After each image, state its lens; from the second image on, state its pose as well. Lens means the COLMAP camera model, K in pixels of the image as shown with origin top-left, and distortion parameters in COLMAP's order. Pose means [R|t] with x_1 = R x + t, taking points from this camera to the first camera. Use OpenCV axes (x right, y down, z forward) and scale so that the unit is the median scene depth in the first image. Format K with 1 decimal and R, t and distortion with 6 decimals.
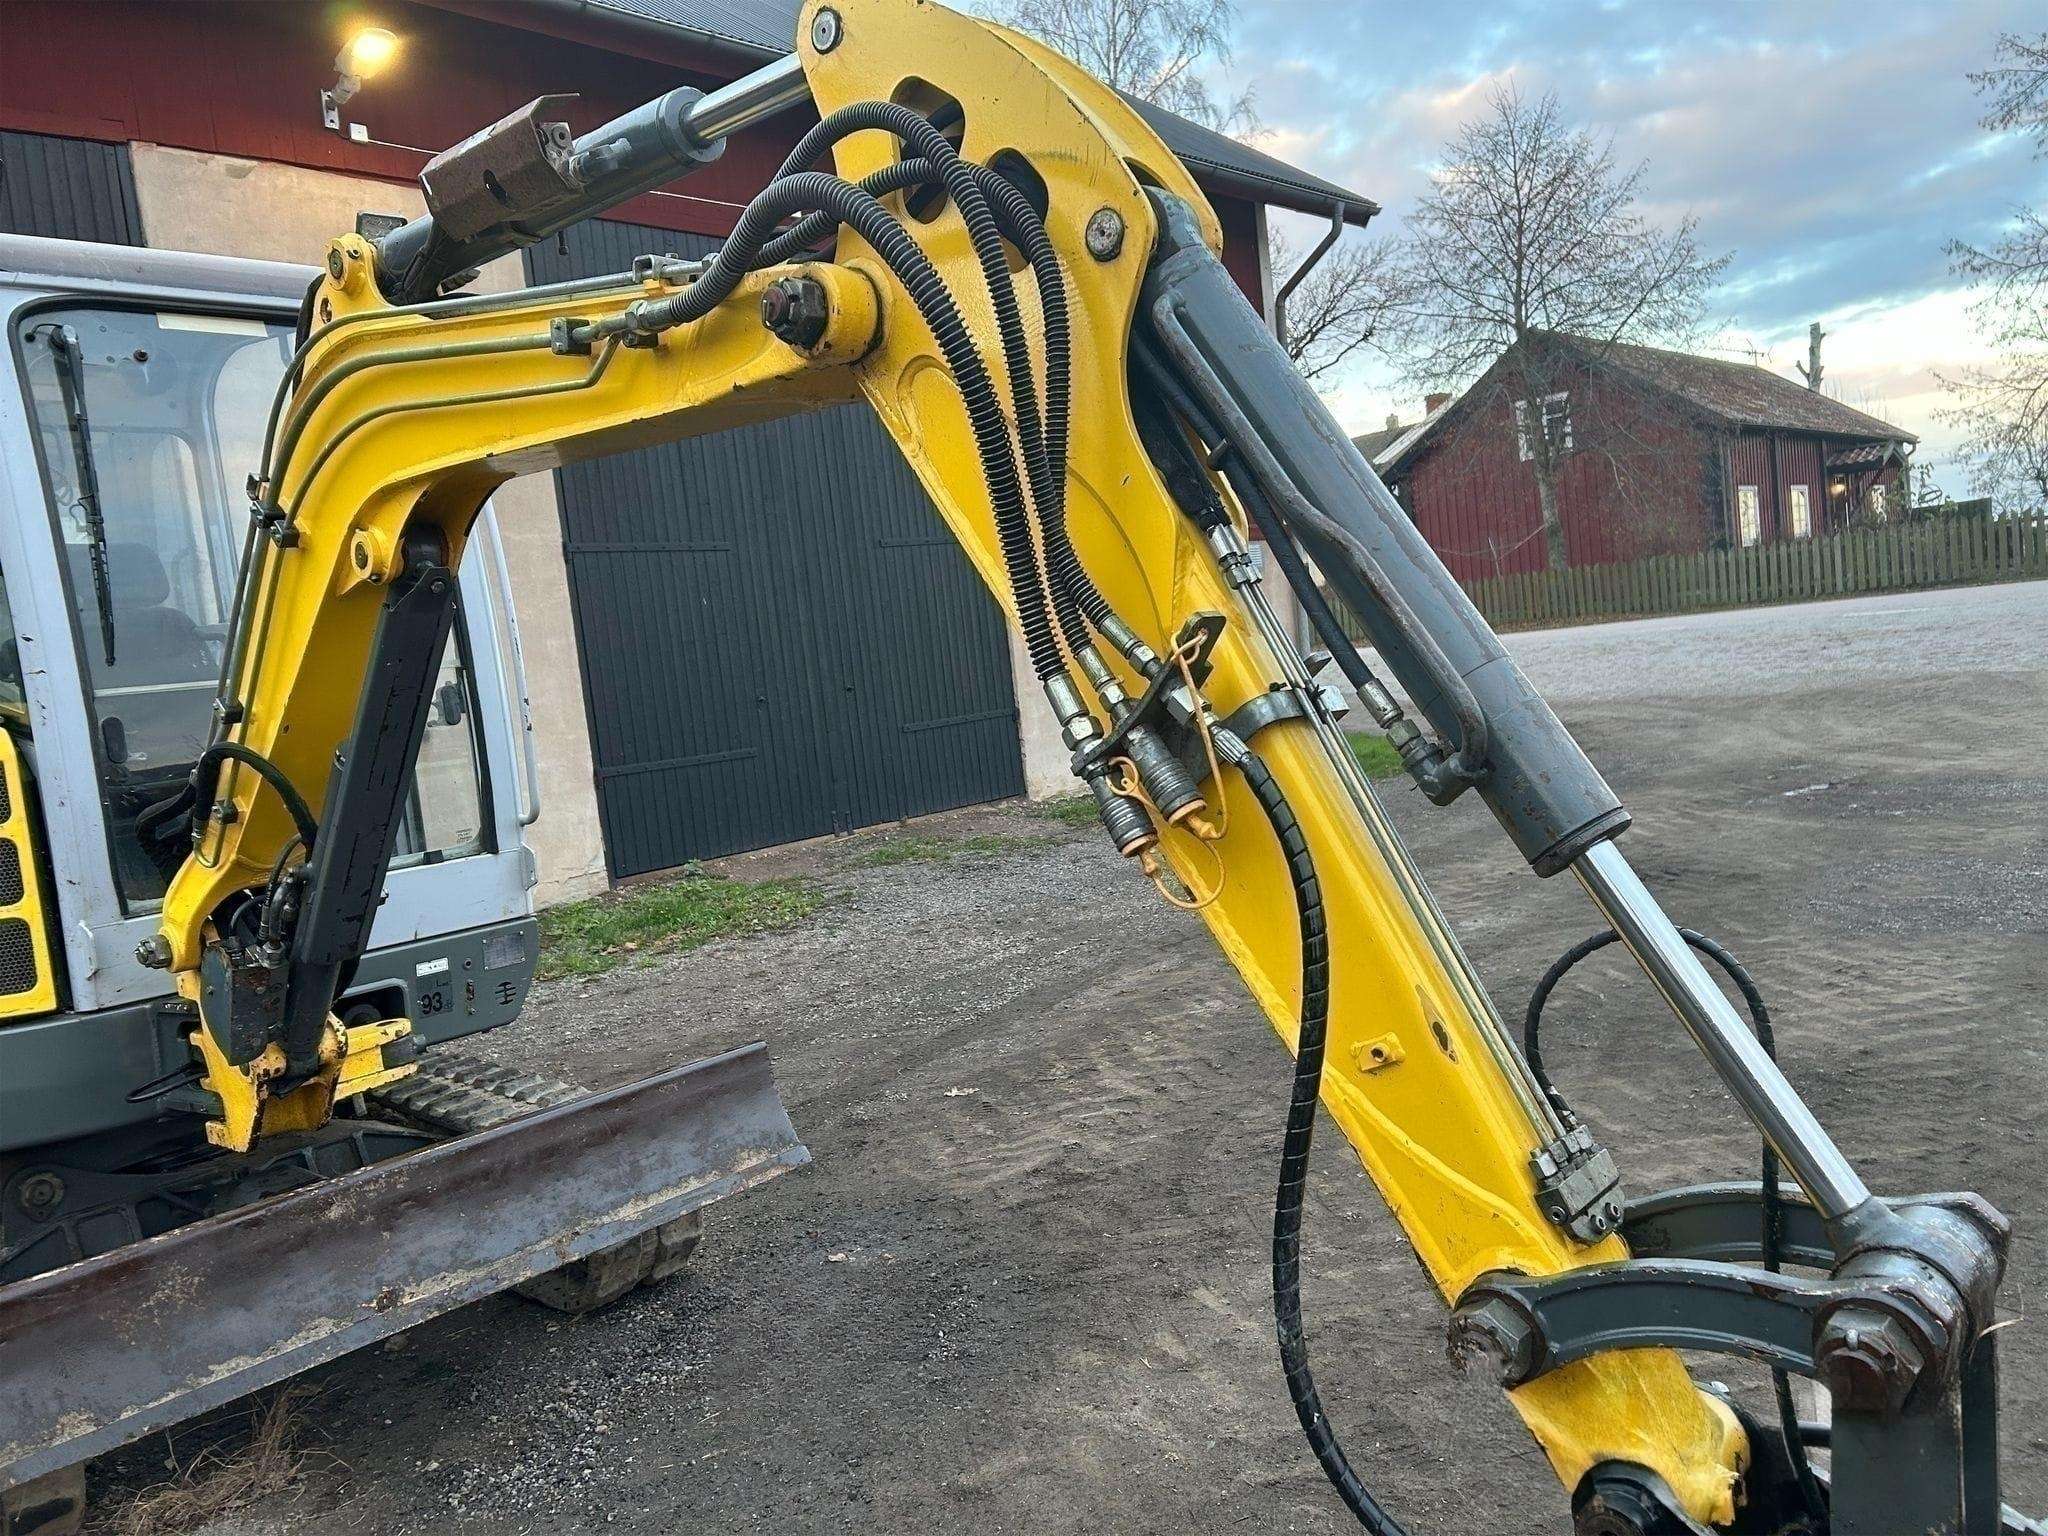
lens RADIAL K [[1535.3, 0, 1011.6], [0, 1535.3, 780.7], [0, 0, 1]] dist [0.067027, -0.072712]
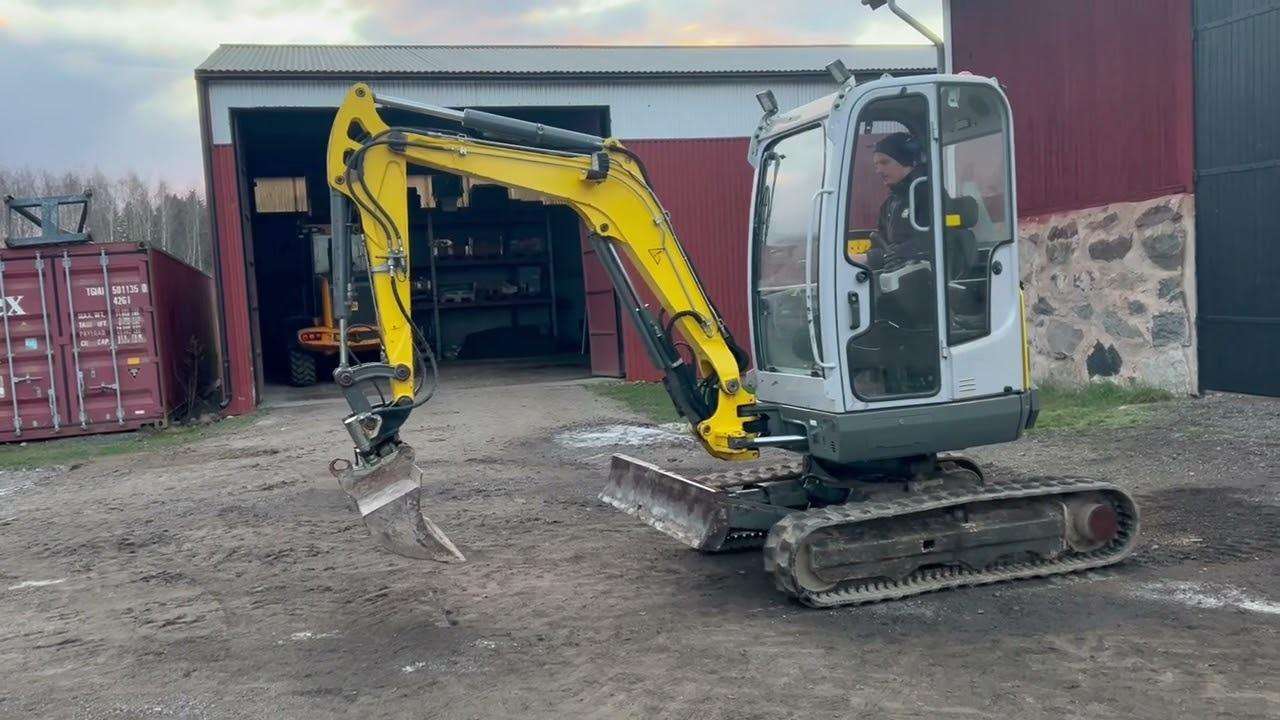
lens RADIAL K [[1172.0, 0, 636.8], [0, 1172.0, 363.9], [0, 0, 1]] dist [0.045069, 0.000000]
pose [[-0.494687, 0.194808, -0.846956, 1.471329], [0.042963, 0.978843, 0.200049, -0.344011], [0.868008, 0.062574, -0.492591, 1.548687]]
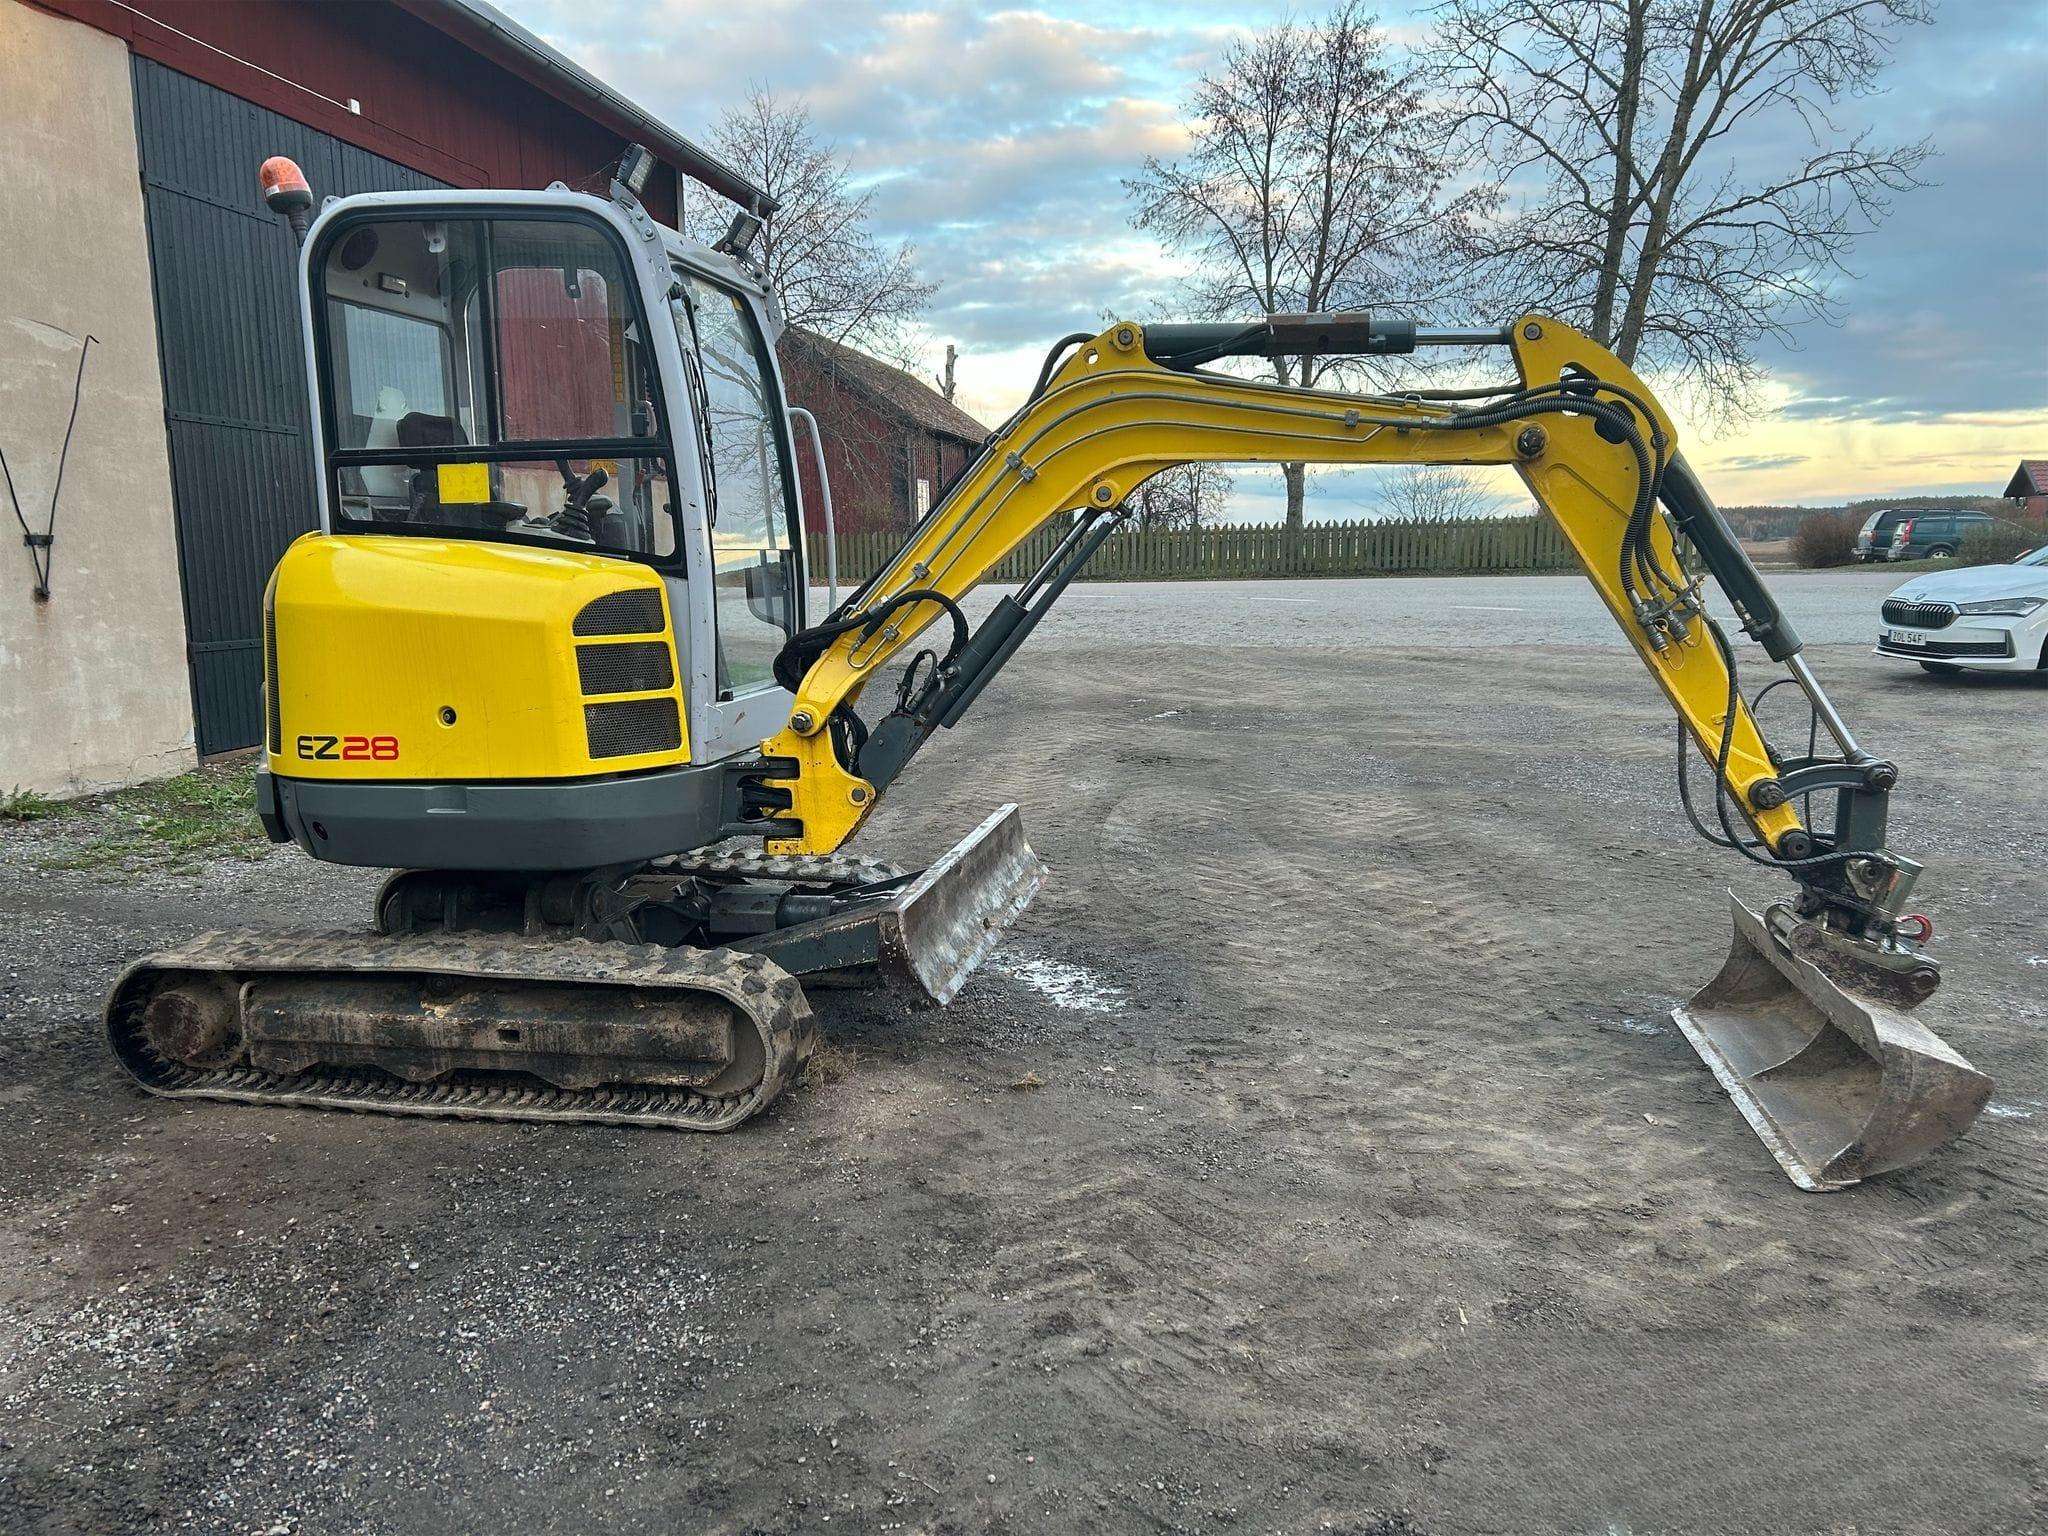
lens RADIAL K [[1535.3, 0, 1006.5], [0, 1535.3, 788.1], [0, 0, 1]] dist [0.067027, -0.072712]
pose [[0.843800, 0.015583, 0.536432, -1.080261], [-0.036167, 0.998957, 0.027870, 0.114292], [-0.535438, -0.042918, 0.843483, -0.359703]]
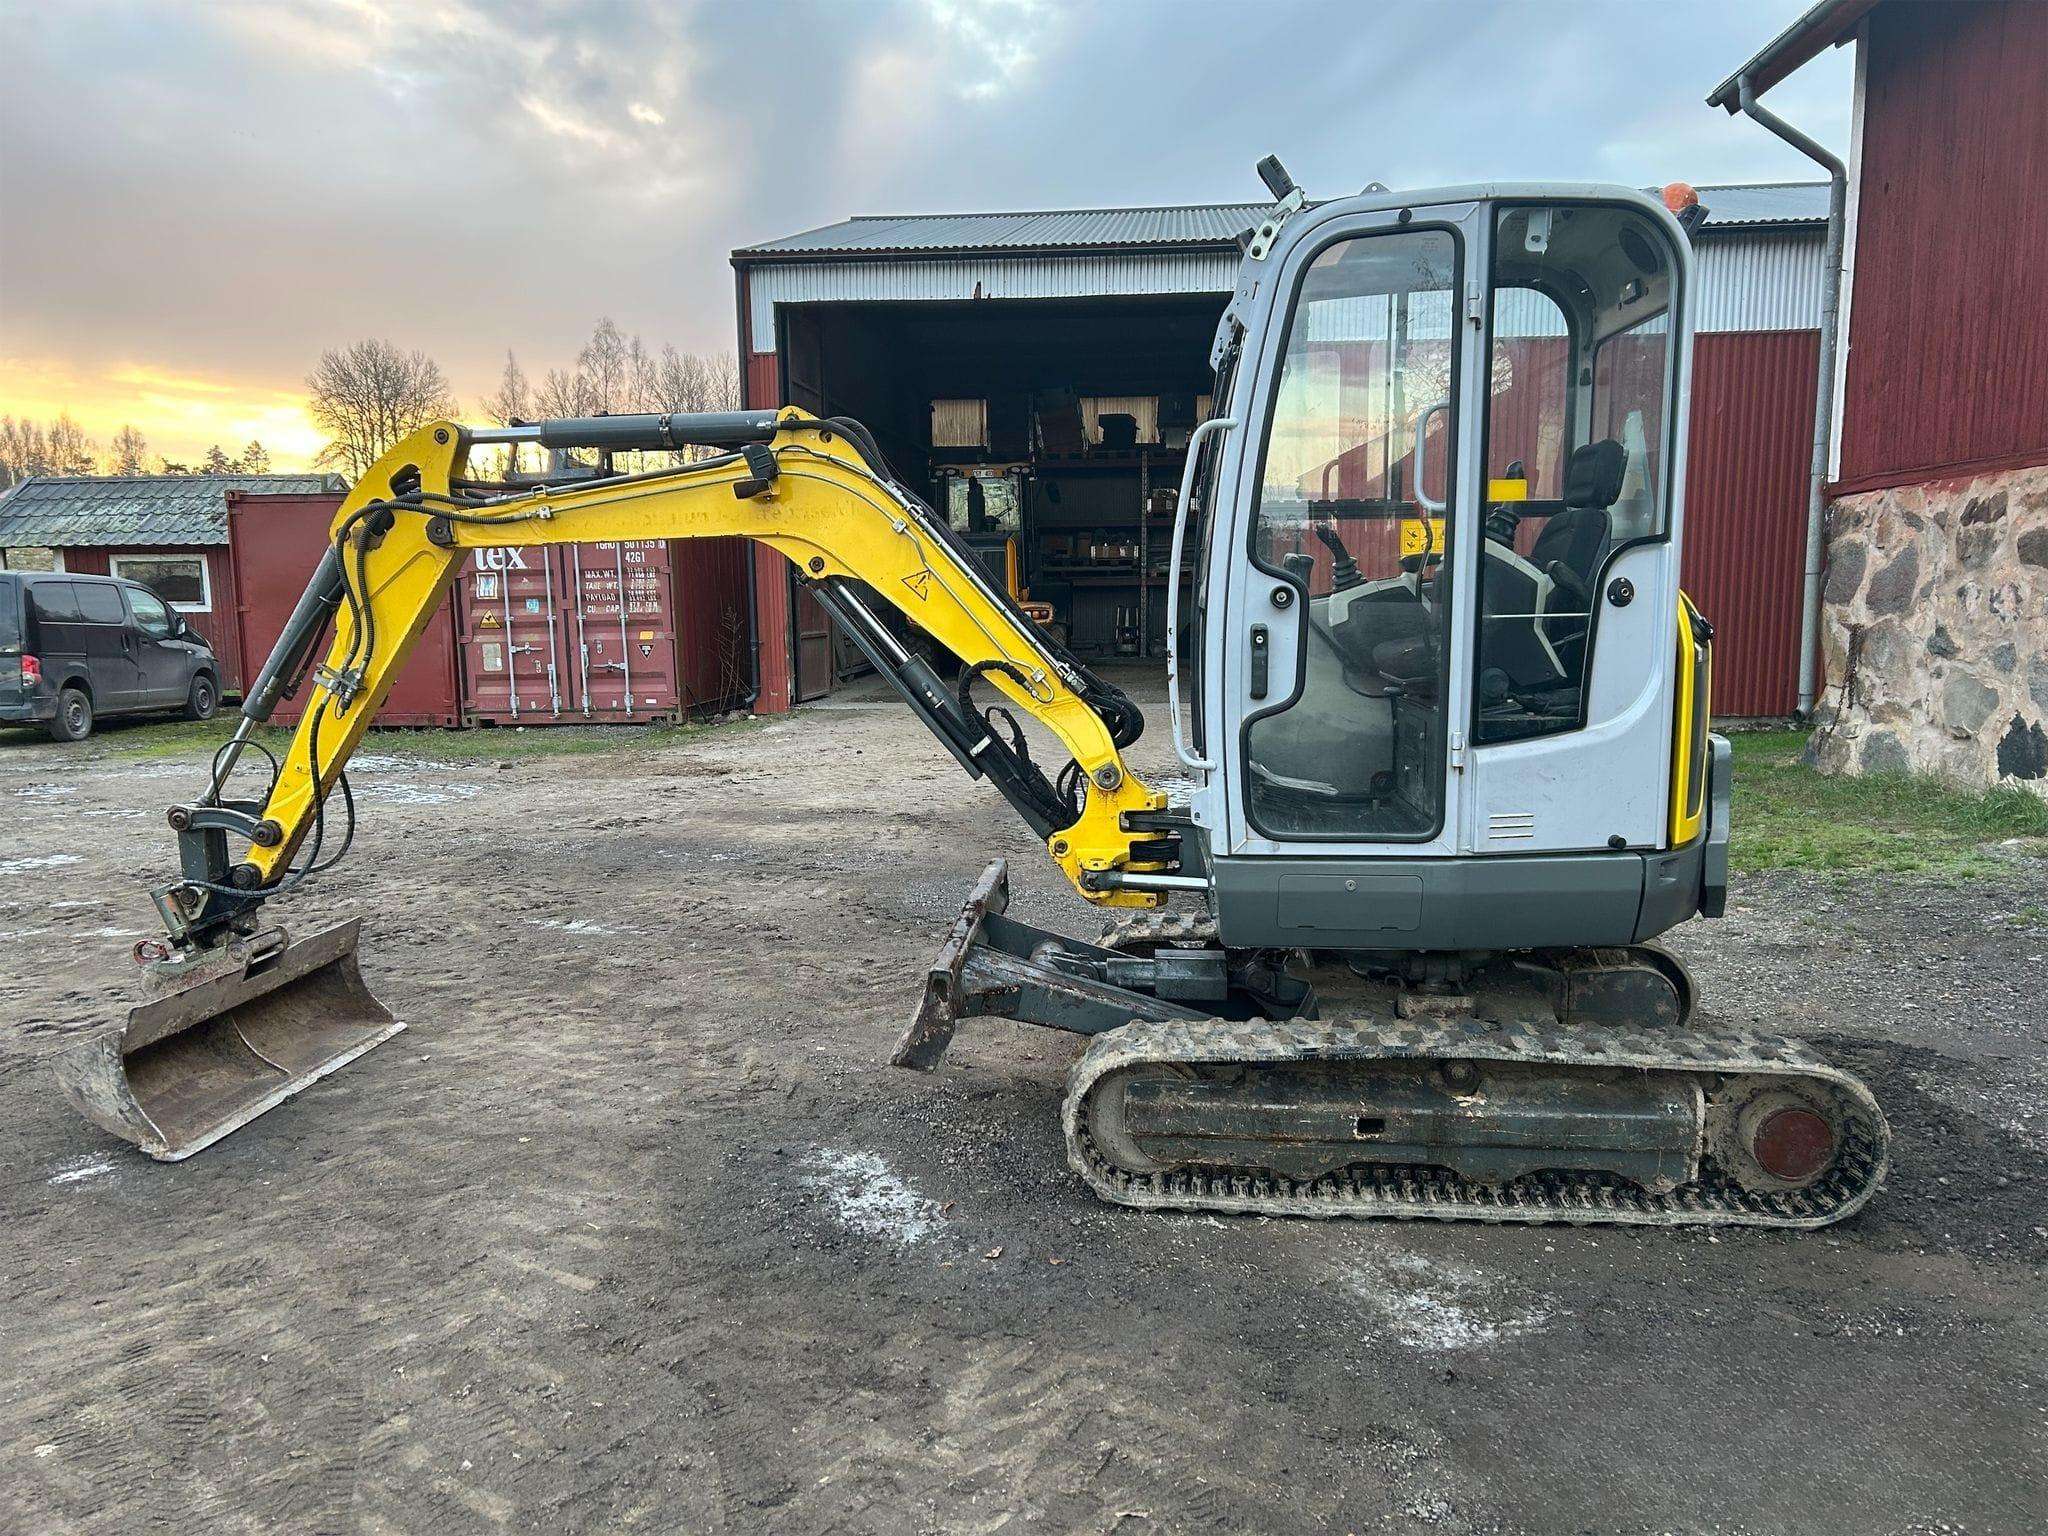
lens RADIAL K [[1535.3, 0, 1011.9], [0, 1535.3, 792.0], [0, 0, 1]] dist [0.067027, -0.072712]
pose [[-0.777882, 0.206170, -0.593628, 0.475377], [0.046693, 0.961001, 0.272575, -0.288037], [0.626674, 0.184313, -0.757172, 1.989316]]
